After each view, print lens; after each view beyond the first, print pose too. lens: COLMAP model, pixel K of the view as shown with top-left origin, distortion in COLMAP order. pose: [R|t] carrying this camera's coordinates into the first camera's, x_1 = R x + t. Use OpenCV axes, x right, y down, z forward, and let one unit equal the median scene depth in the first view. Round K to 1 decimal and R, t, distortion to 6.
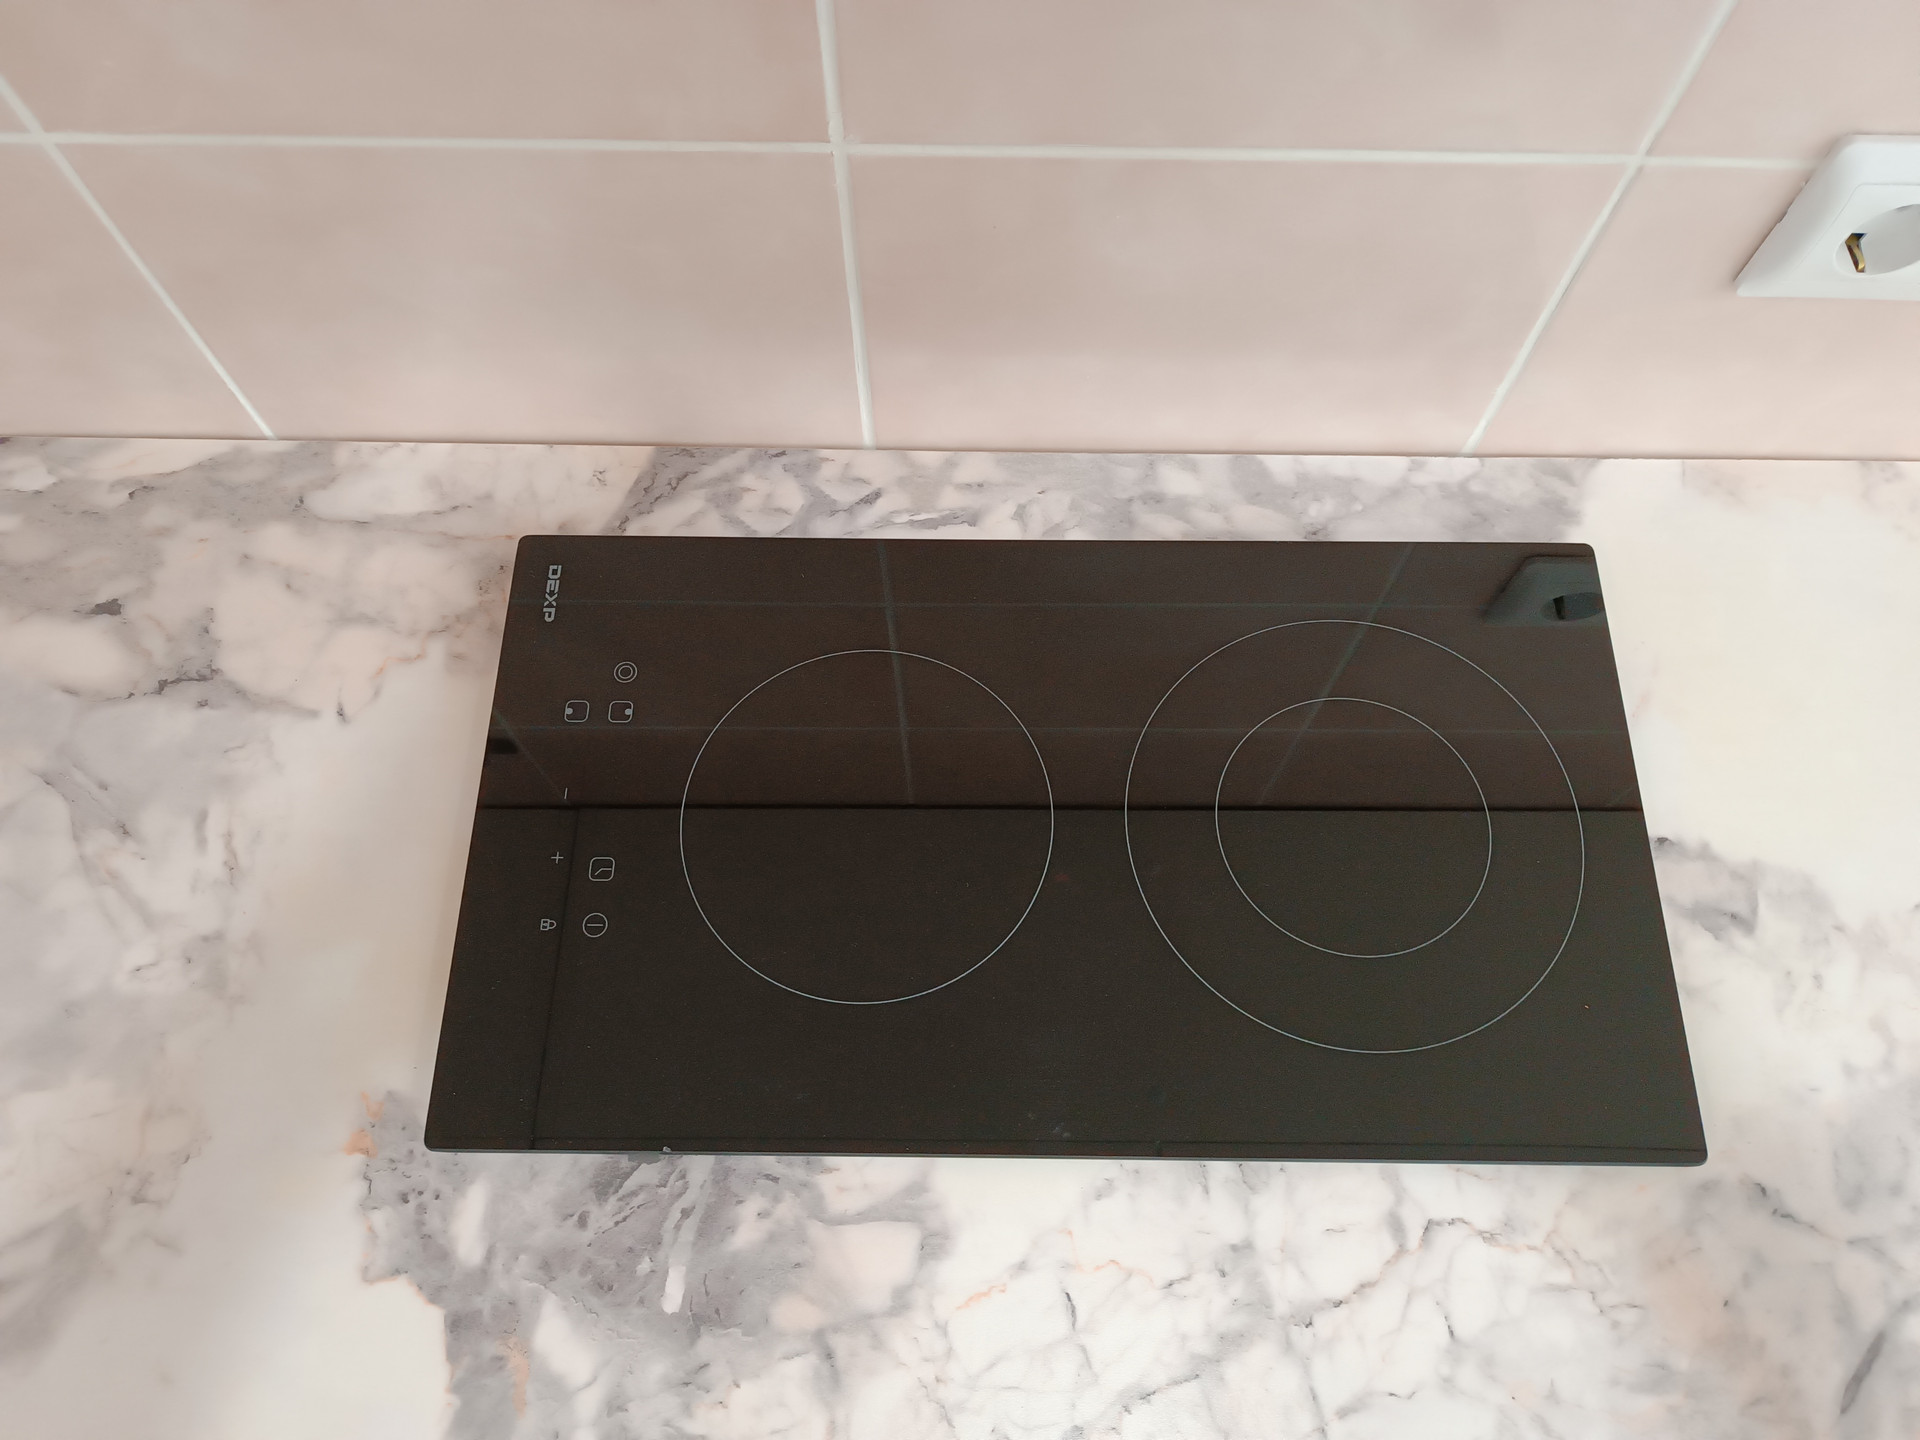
lens RADIAL K [[1359.4, 0, 955.2], [0, 1359.4, 725.9], [0, 0, 1]] dist [0.021991, -0.026279]
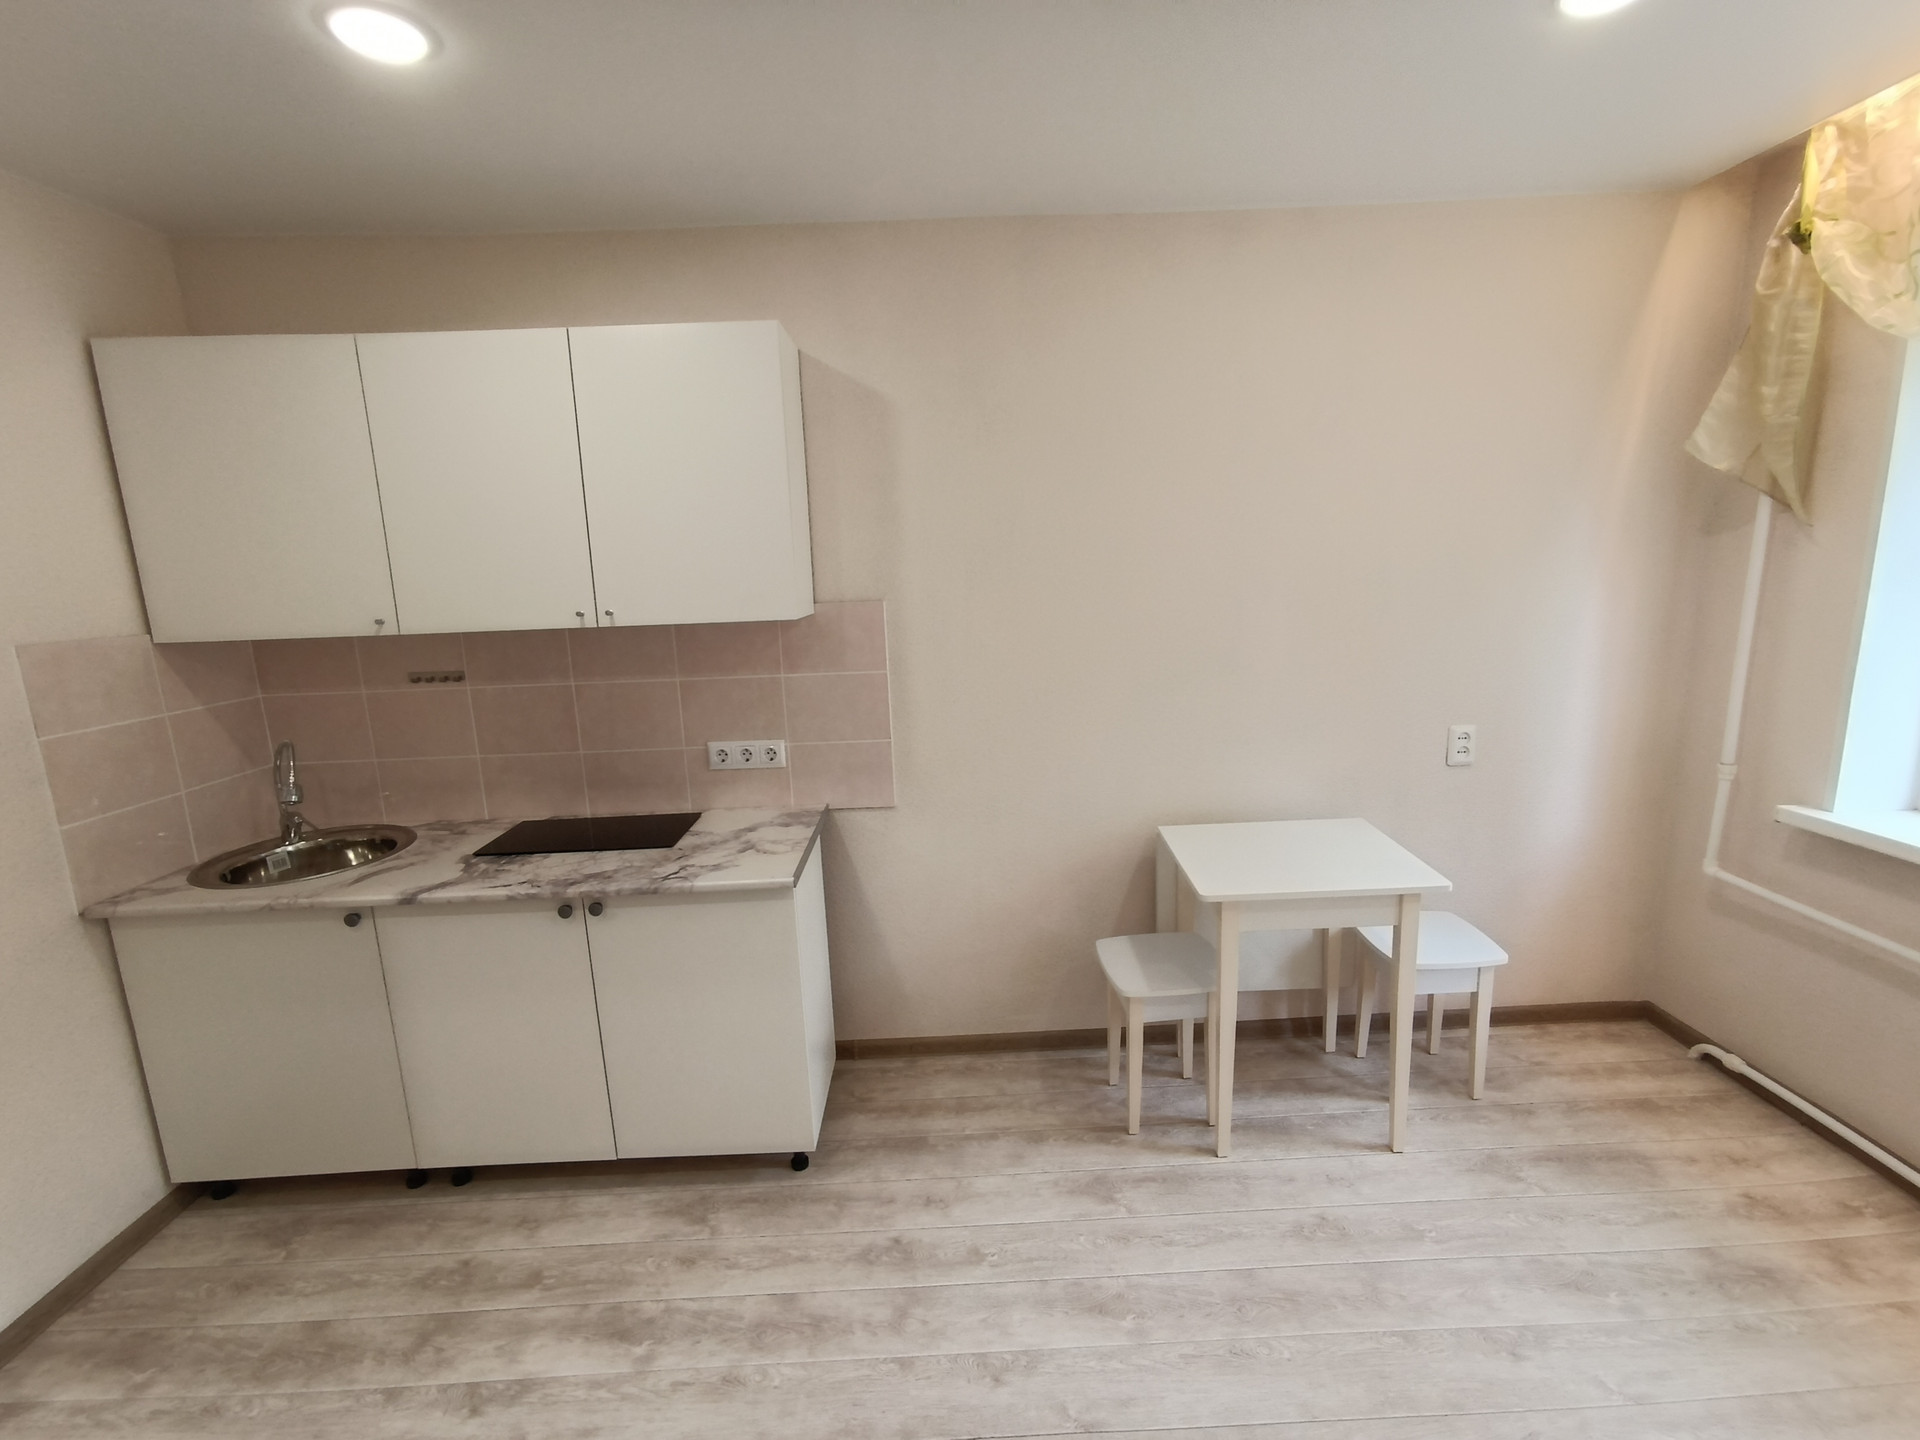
lens RADIAL K [[890.4, 0, 973.9], [0, 890.4, 720.8], [0, 0, 1]] dist [-0.006704, 0.006079]
pose [[0.998708, -0.044157, 0.025139, 1.638697], [0.045551, 0.558815, -0.828040, 3.056844], [0.022516, 0.828116, 0.560104, -1.566210]]
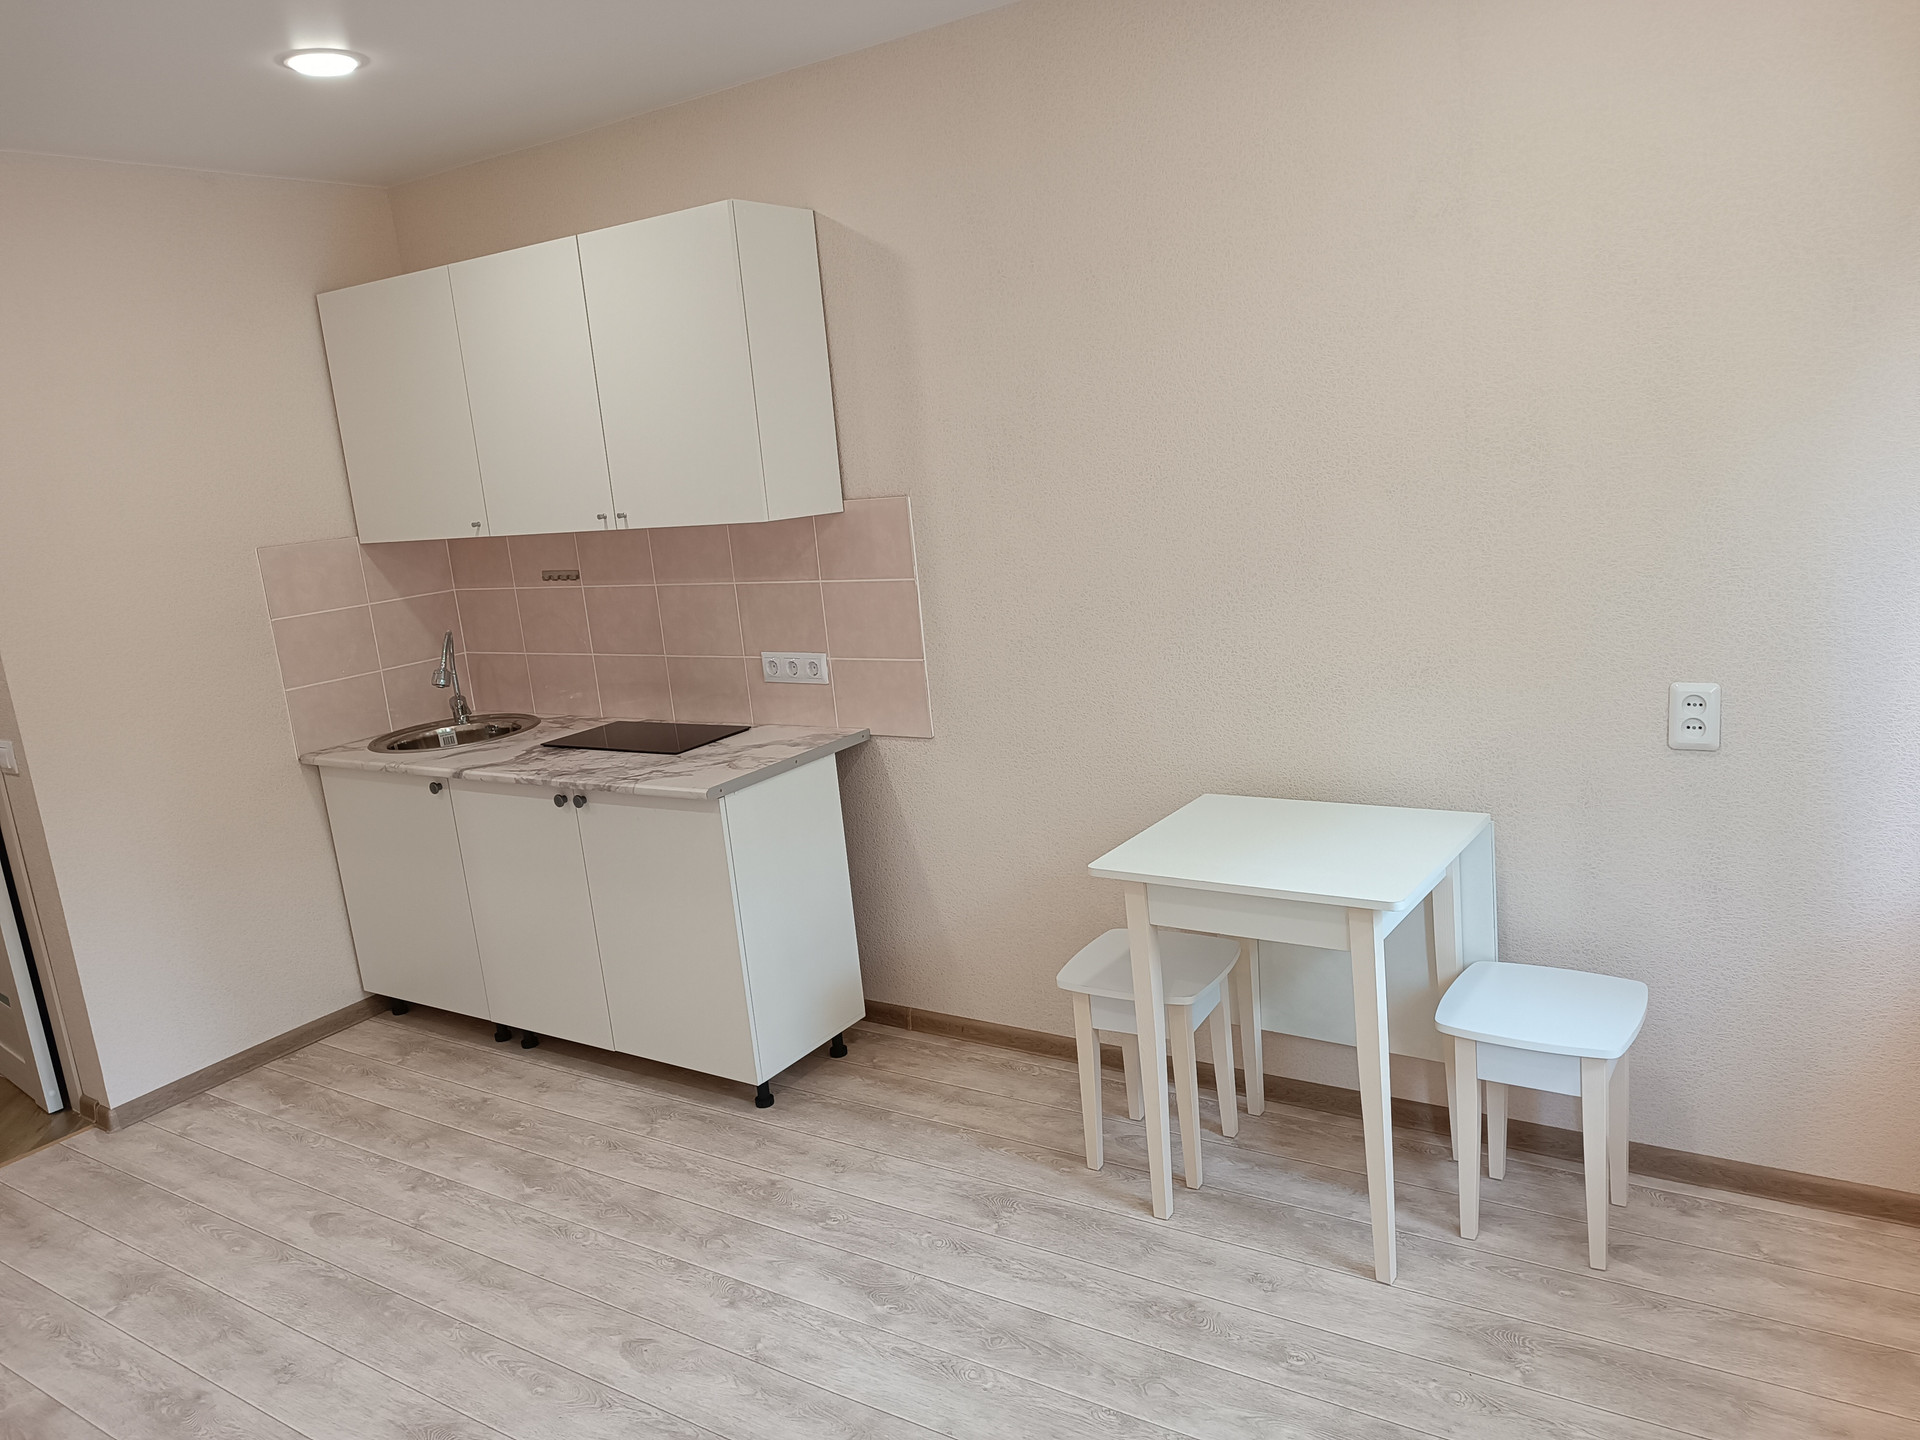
lens RADIAL K [[1359.4, 0, 933.0], [0, 1359.4, 725.0], [0, 0, 1]] dist [0.021991, -0.026279]
pose [[0.833594, 0.034062, -0.551326, 4.320045], [-0.462132, 0.589741, -0.662298, 3.343726], [0.302581, 0.806874, 0.507346, -1.681129]]
